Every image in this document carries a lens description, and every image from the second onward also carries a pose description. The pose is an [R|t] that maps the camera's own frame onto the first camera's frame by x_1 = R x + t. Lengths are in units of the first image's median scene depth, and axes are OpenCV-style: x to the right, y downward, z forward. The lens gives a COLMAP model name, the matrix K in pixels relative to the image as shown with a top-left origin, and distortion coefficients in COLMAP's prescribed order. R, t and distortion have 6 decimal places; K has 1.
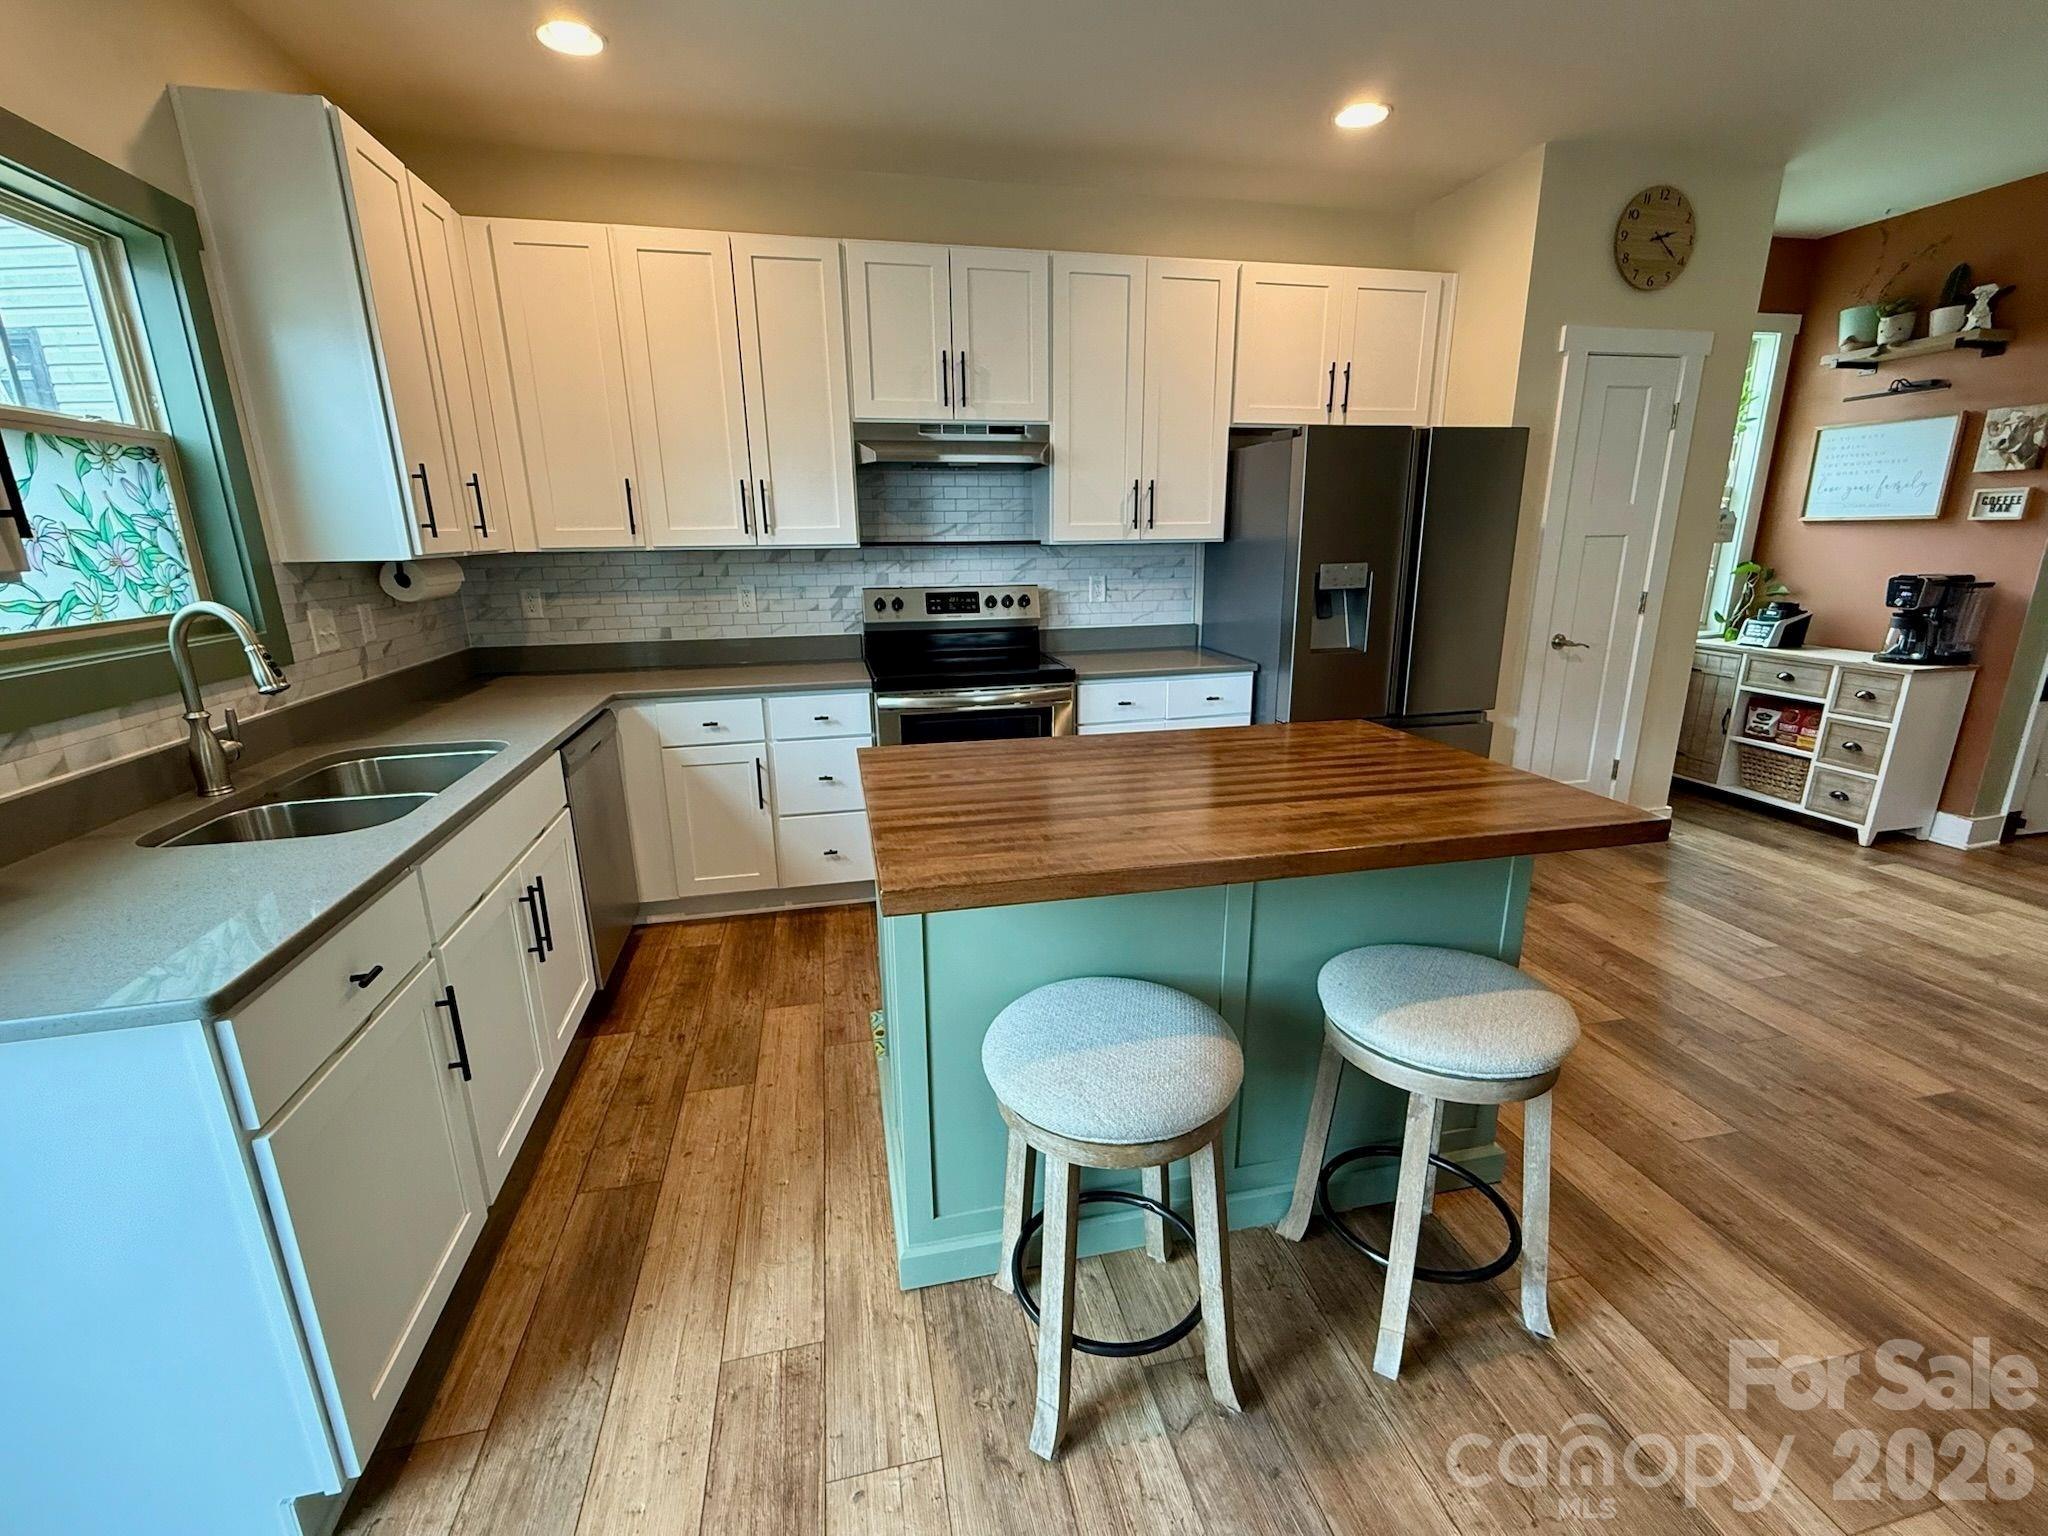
lens RADIAL K [[876.5, 0, 1024.0], [0, 876.5, 768.0], [0, 0, 1]] dist [-0.002270, -0.000033]
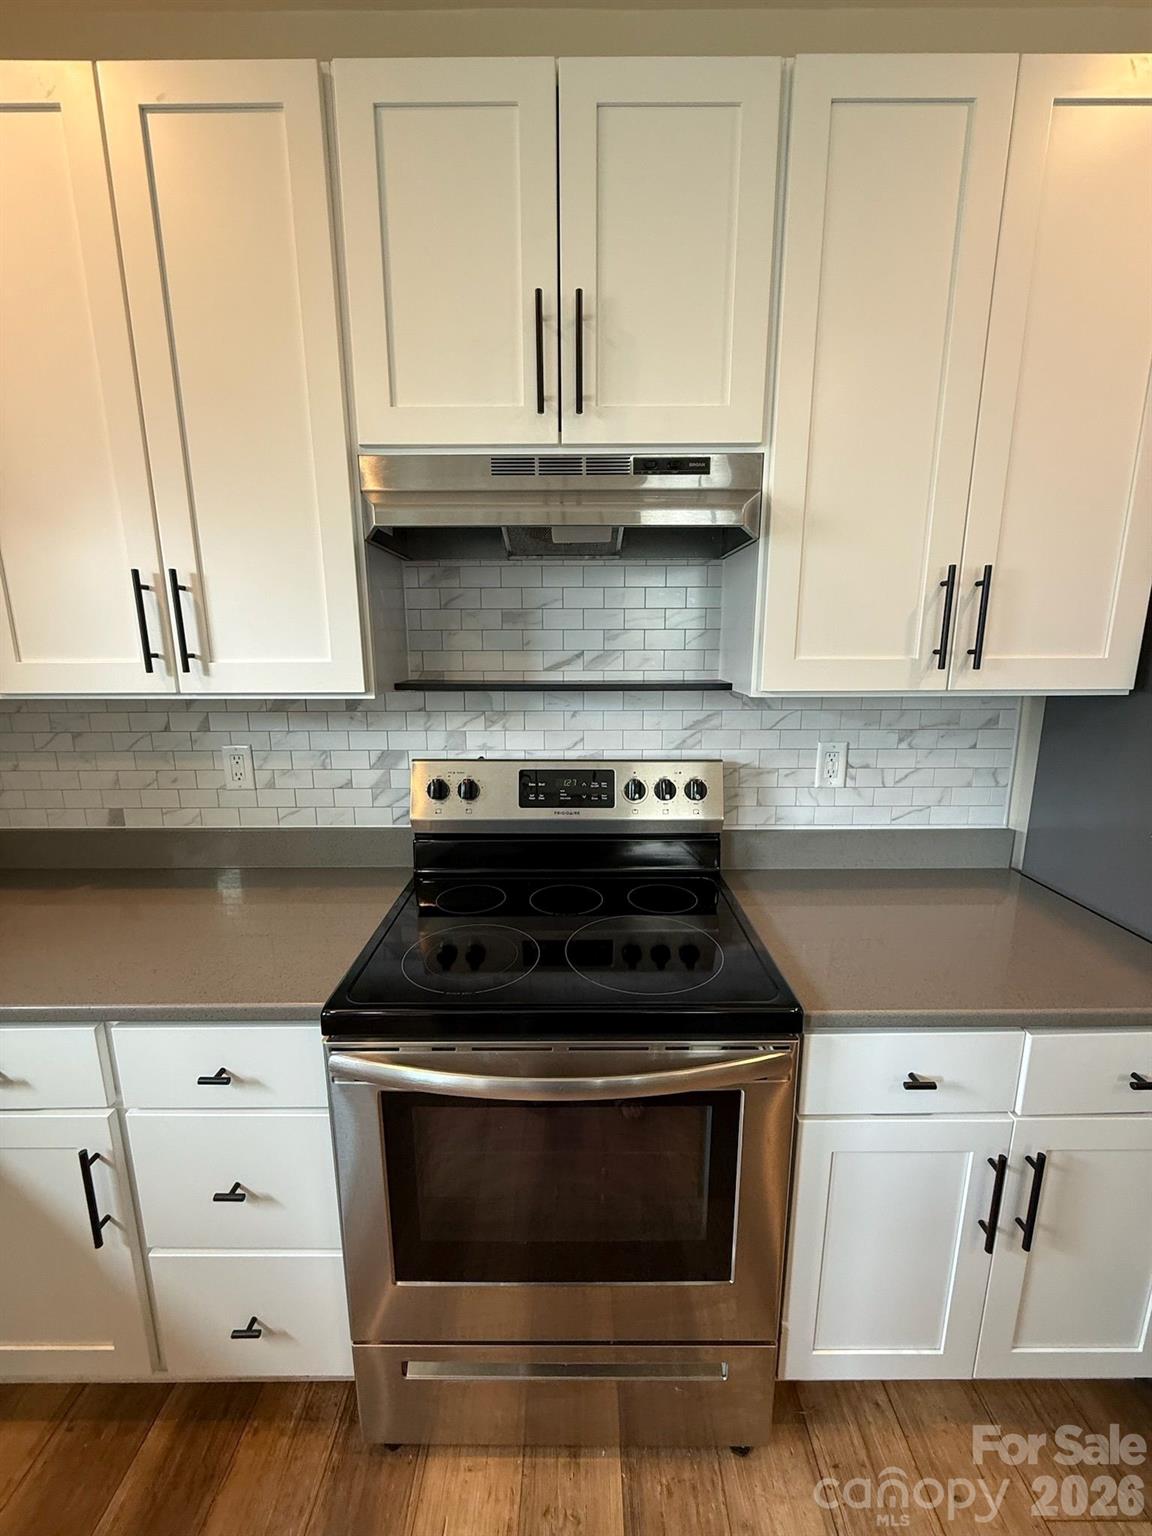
lens RADIAL K [[615.2, 0, 576.0], [0, 615.2, 768.0], [0, 0, 1]] dist [0.001949, 0.000125]
pose [[0.974056, 0.054021, -0.219766, 0.011831], [-0.066251, 0.996616, -0.048659, -0.186373], [0.216394, 0.061956, 0.974338, 0.623611]]
